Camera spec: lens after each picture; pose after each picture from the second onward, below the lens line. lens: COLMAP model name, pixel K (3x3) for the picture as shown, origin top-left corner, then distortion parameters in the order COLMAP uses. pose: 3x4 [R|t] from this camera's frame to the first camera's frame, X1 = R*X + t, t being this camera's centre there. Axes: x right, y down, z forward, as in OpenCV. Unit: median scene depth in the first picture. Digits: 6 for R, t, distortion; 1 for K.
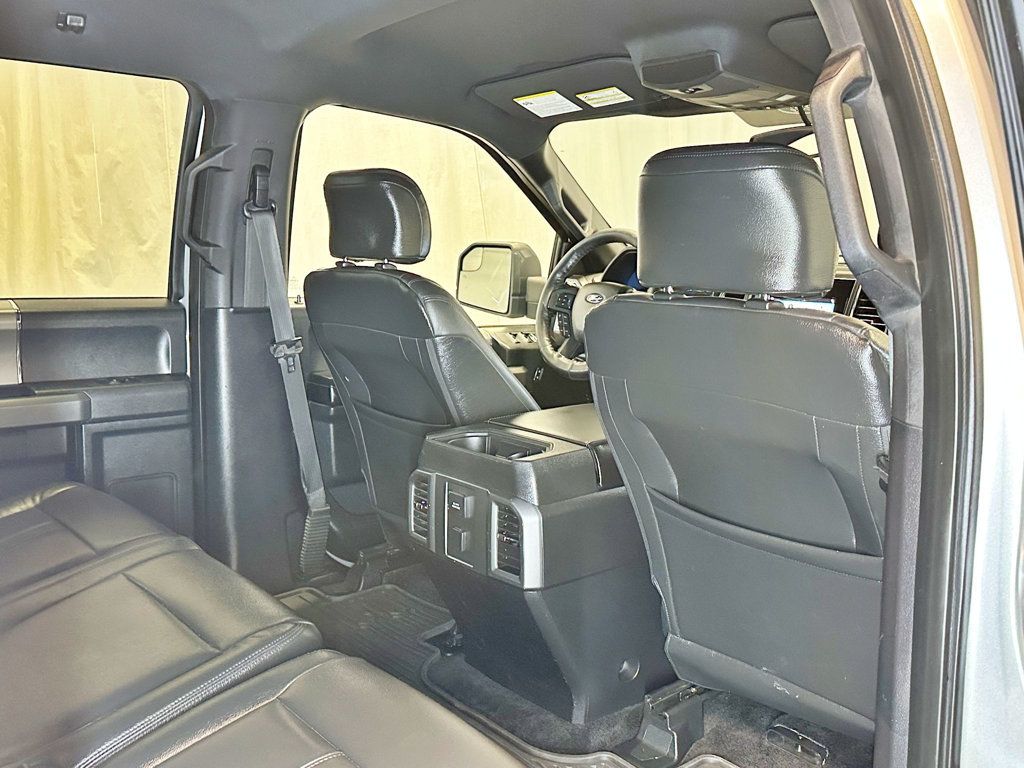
lens RADIAL K [[941.2, 0, 516.9], [0, 941.2, 388.2], [0, 0, 1]] dist [0.177291, -0.369904]
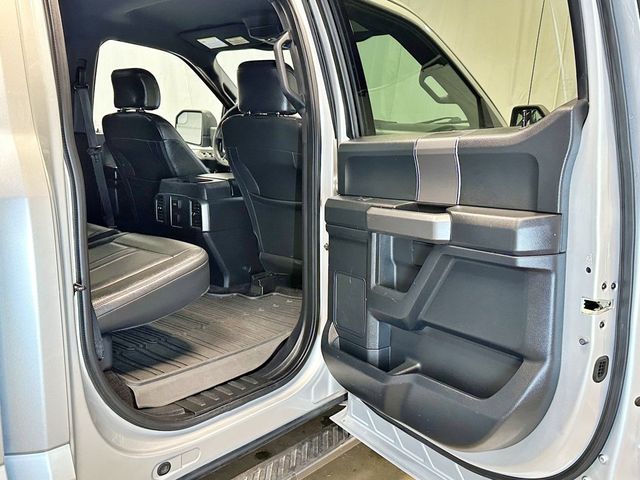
lens RADIAL K [[588.2, 0, 323.1], [0, 588.2, 242.6], [0, 0, 1]] dist [0.177291, -0.369904]
pose [[0.985632, -0.025452, 0.166978, 0.045208], [0.019776, 0.999172, 0.035566, 0.139044], [-0.167745, -0.031753, 0.985319, -0.489957]]
